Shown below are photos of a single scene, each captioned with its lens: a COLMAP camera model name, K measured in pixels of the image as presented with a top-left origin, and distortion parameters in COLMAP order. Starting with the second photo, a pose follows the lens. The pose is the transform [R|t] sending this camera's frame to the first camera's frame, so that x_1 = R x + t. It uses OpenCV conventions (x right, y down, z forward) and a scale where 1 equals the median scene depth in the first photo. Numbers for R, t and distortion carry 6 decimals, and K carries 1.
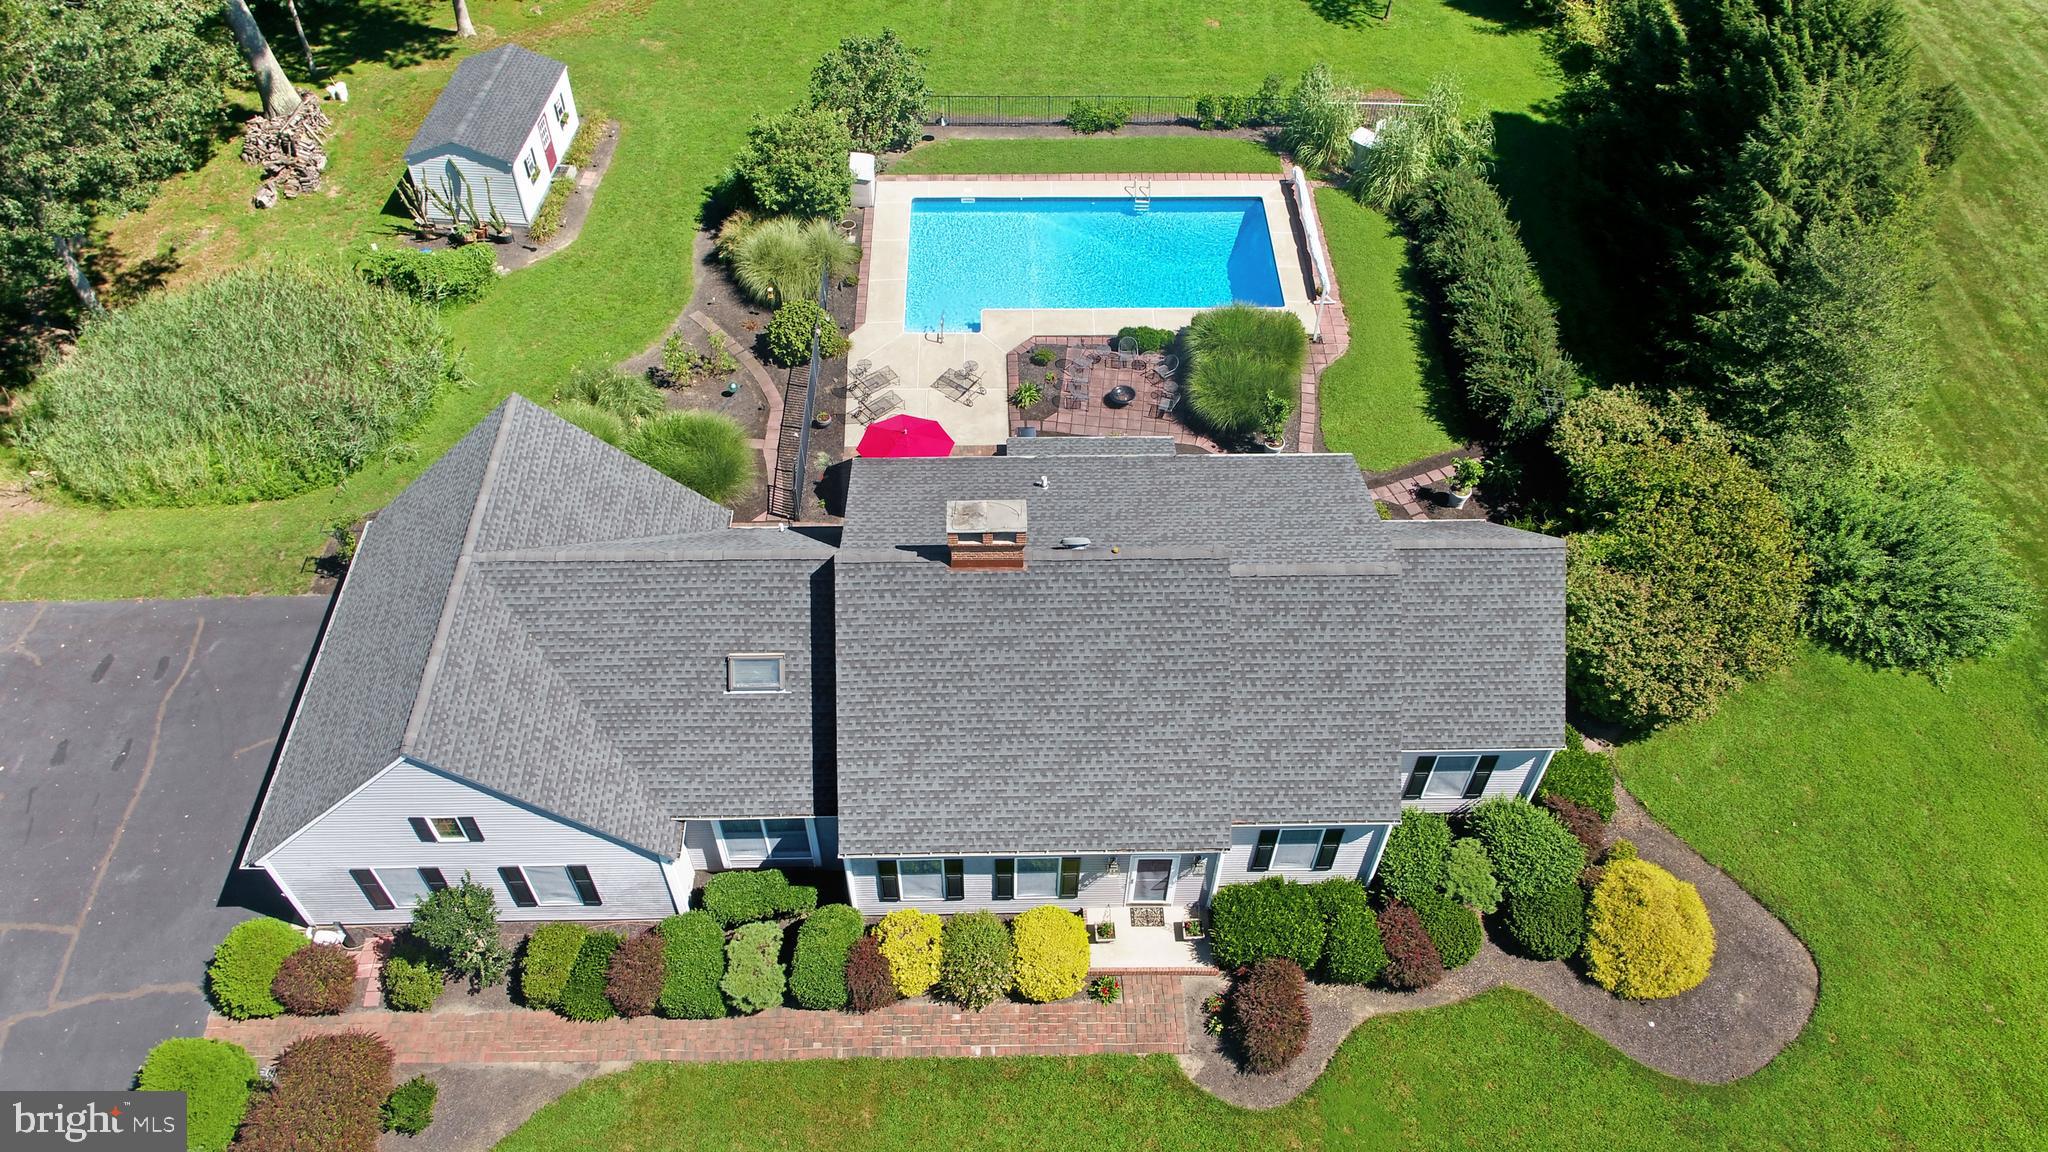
lens RADIAL K [[1451.9, 0, 1024.0], [0, 1451.9, 576.0], [0, 0, 1]] dist [-0.006746, -0.000357]
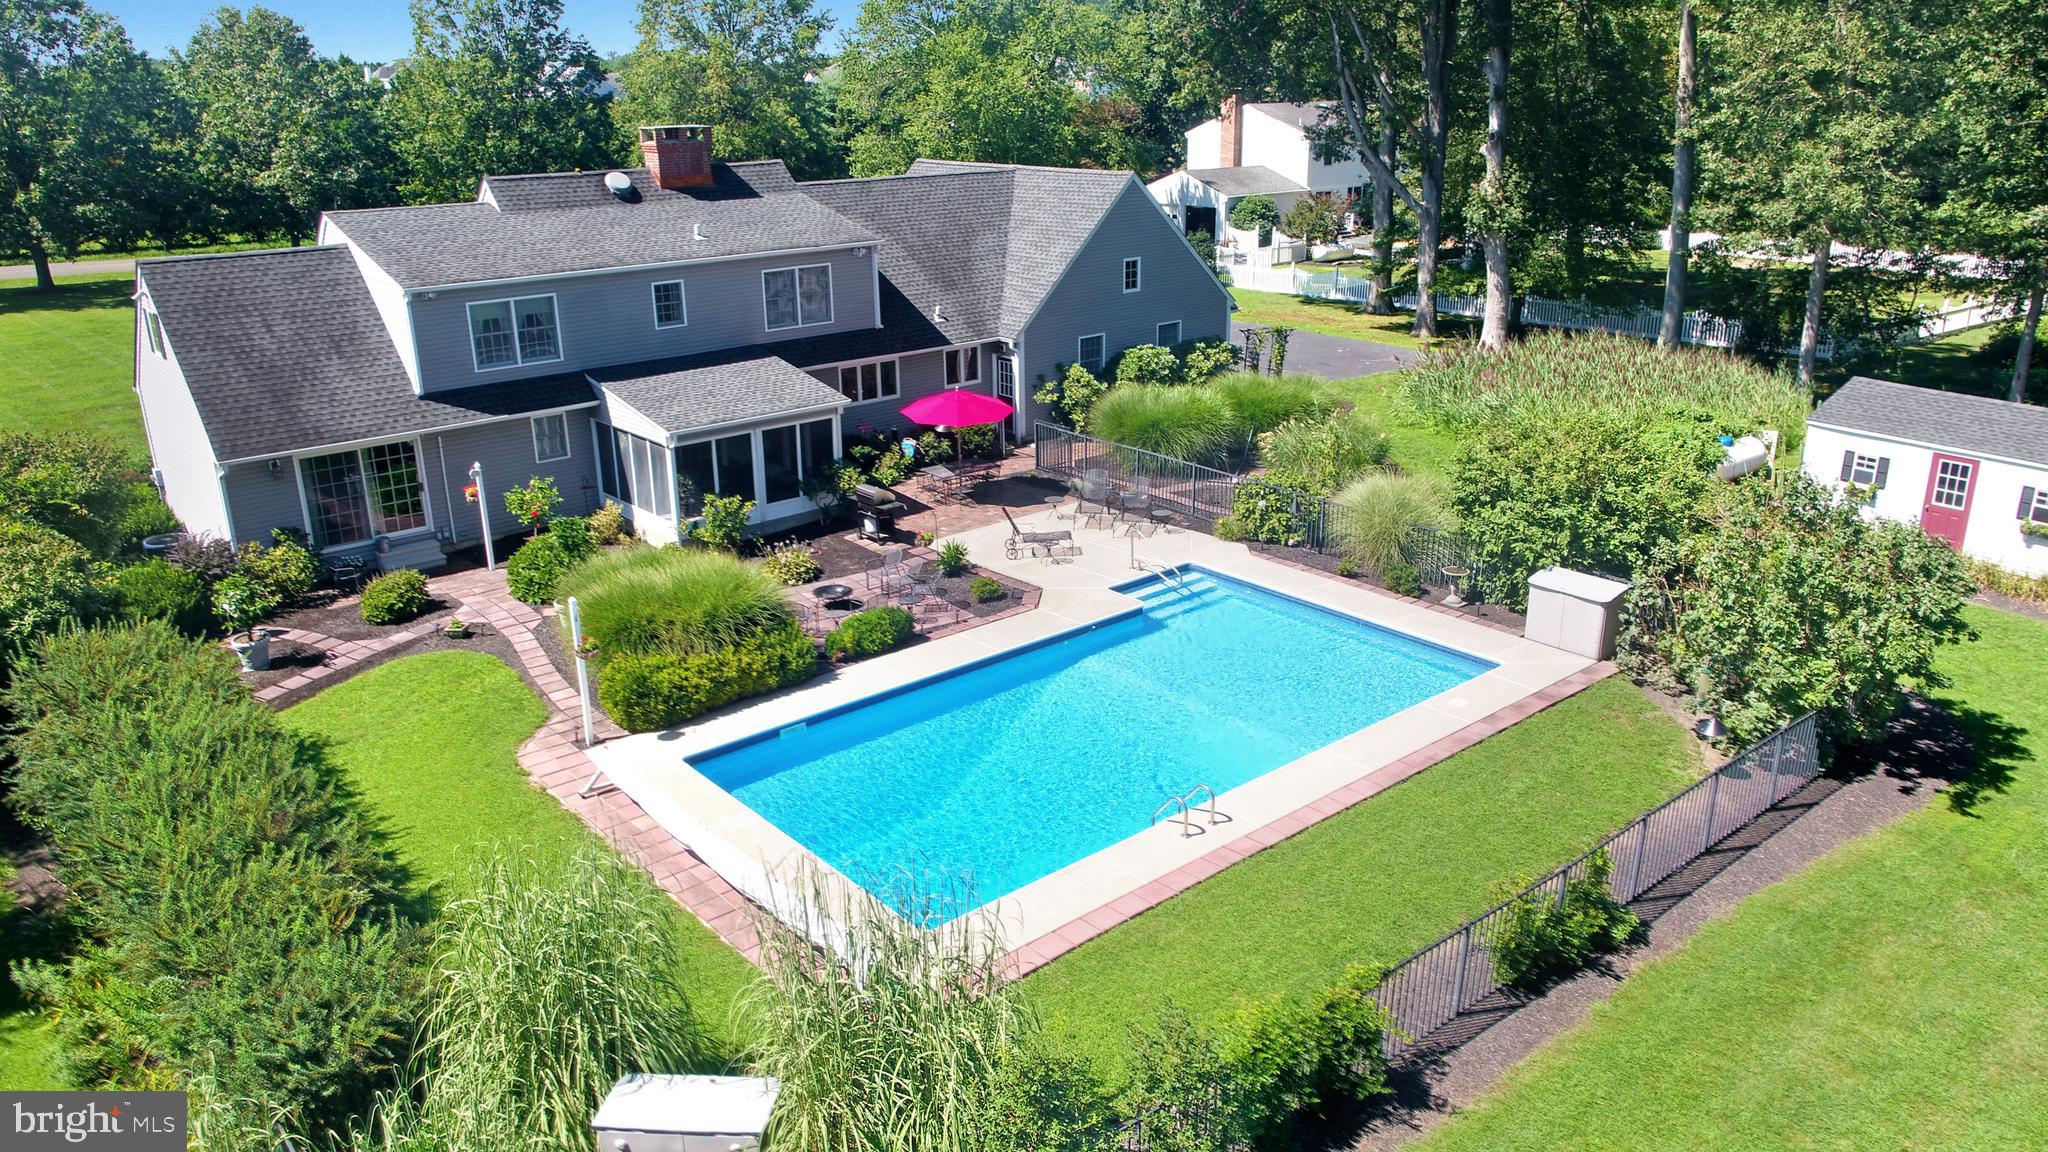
lens RADIAL K [[1451.9, 0, 1024.0], [0, 1451.9, 576.0], [0, 0, 1]] dist [-0.006746, -0.000357]
pose [[-0.772808, 0.208737, -0.599331, 0.367567], [-0.483764, 0.417500, 0.769198, -0.630607], [0.410781, 0.884377, -0.221668, 1.118543]]
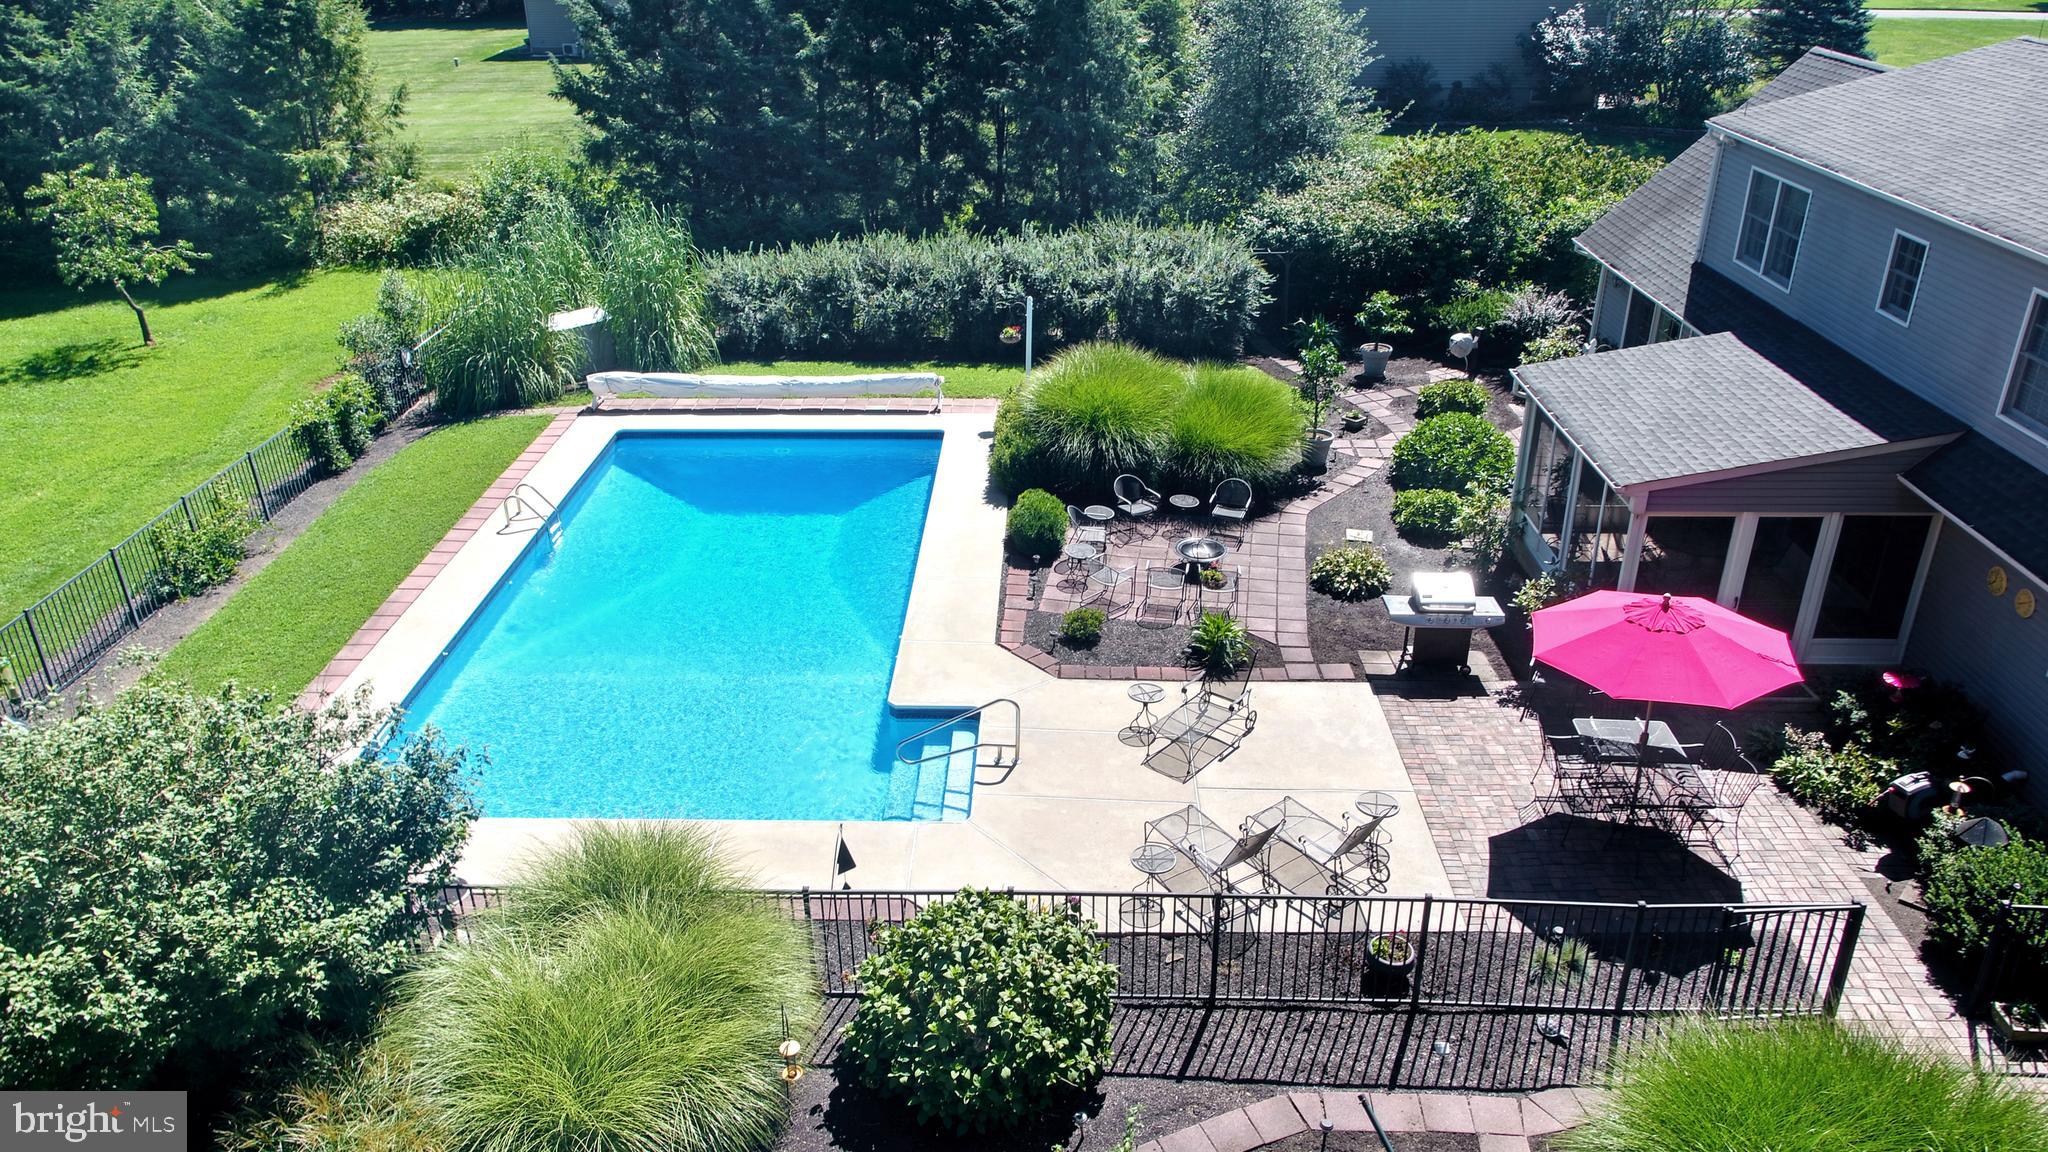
lens RADIAL K [[1472.9, 0, 1024.0], [0, 1472.9, 576.0], [0, 0, 1]] dist [0.010670, 0.002275]
pose [[0.046395, -0.446321, 0.893669, -0.367630], [0.769339, 0.586598, 0.253022, -0.279532], [-0.637154, 0.675796, 0.370587, 0.821639]]
